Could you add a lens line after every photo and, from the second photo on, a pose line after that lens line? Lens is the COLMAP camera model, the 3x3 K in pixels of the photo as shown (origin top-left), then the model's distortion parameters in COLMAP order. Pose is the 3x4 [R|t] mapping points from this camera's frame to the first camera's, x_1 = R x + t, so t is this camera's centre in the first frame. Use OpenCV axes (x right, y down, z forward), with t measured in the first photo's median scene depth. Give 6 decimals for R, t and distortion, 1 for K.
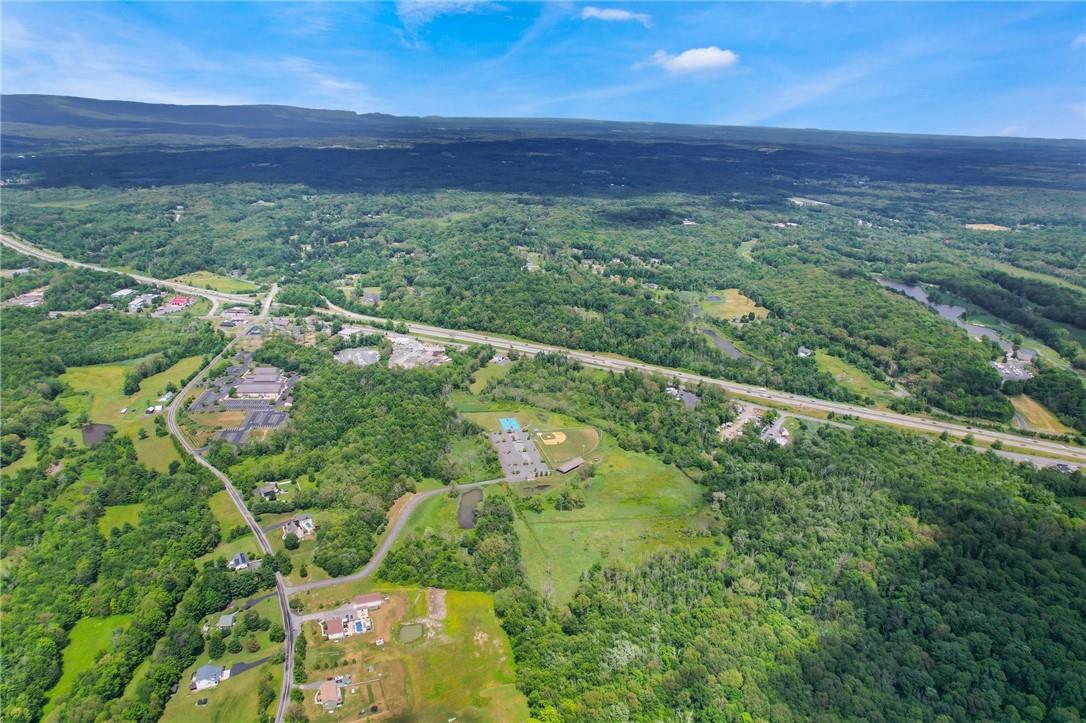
lens RADIAL K [[693.6, 0, 543.0], [0, 693.6, 361.5], [0, 0, 1]] dist [-0.075769, 0.072416]
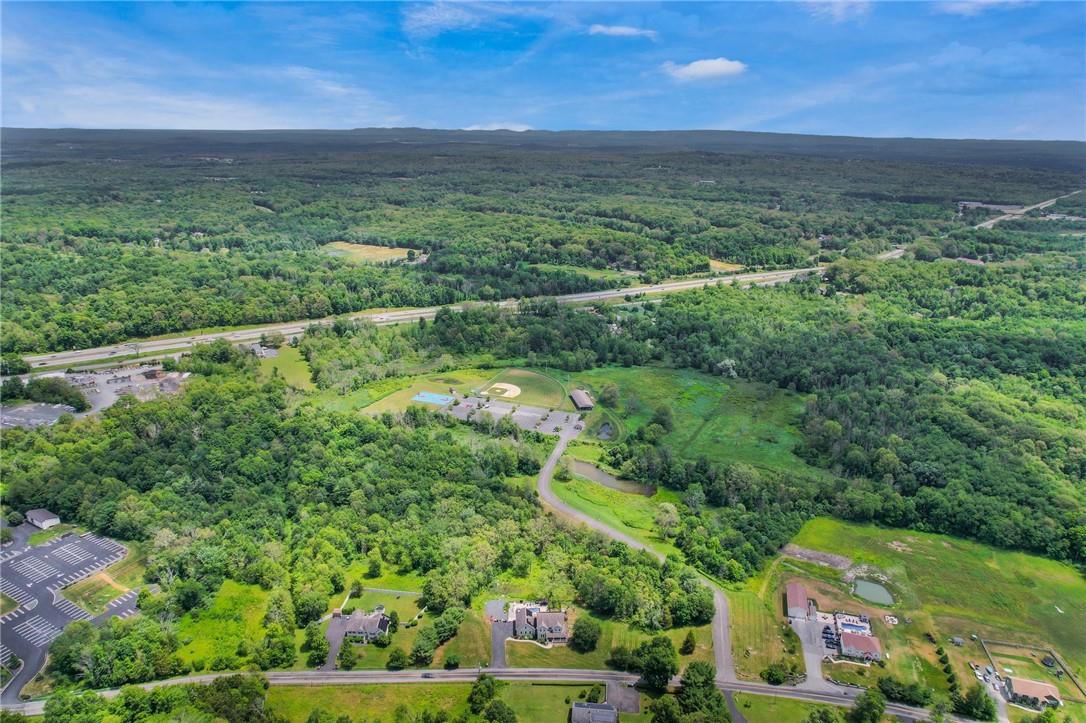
lens RADIAL K [[693.6, 0, 543.0], [0, 693.6, 361.5], [0, 0, 1]] dist [-0.075769, 0.072416]
pose [[0.583488, -0.281065, 0.761934, -0.643935], [0.280138, 0.950276, 0.136011, -0.012260], [-0.762276, 0.134086, 0.633212, 0.594037]]
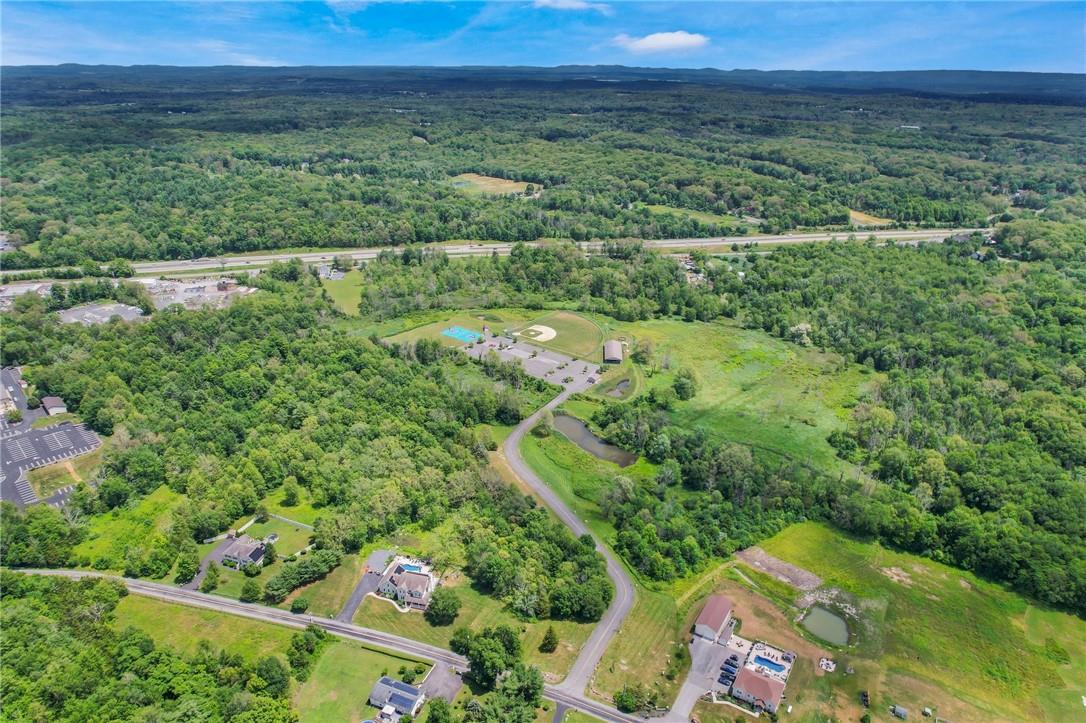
lens RADIAL K [[693.6, 0, 543.0], [0, 693.6, 361.5], [0, 0, 1]] dist [-0.075769, 0.072416]
pose [[0.783406, -0.265611, 0.561895, -0.473197], [0.221739, 0.964031, 0.146550, 0.043716], [-0.580609, 0.009786, 0.814123, 0.515751]]
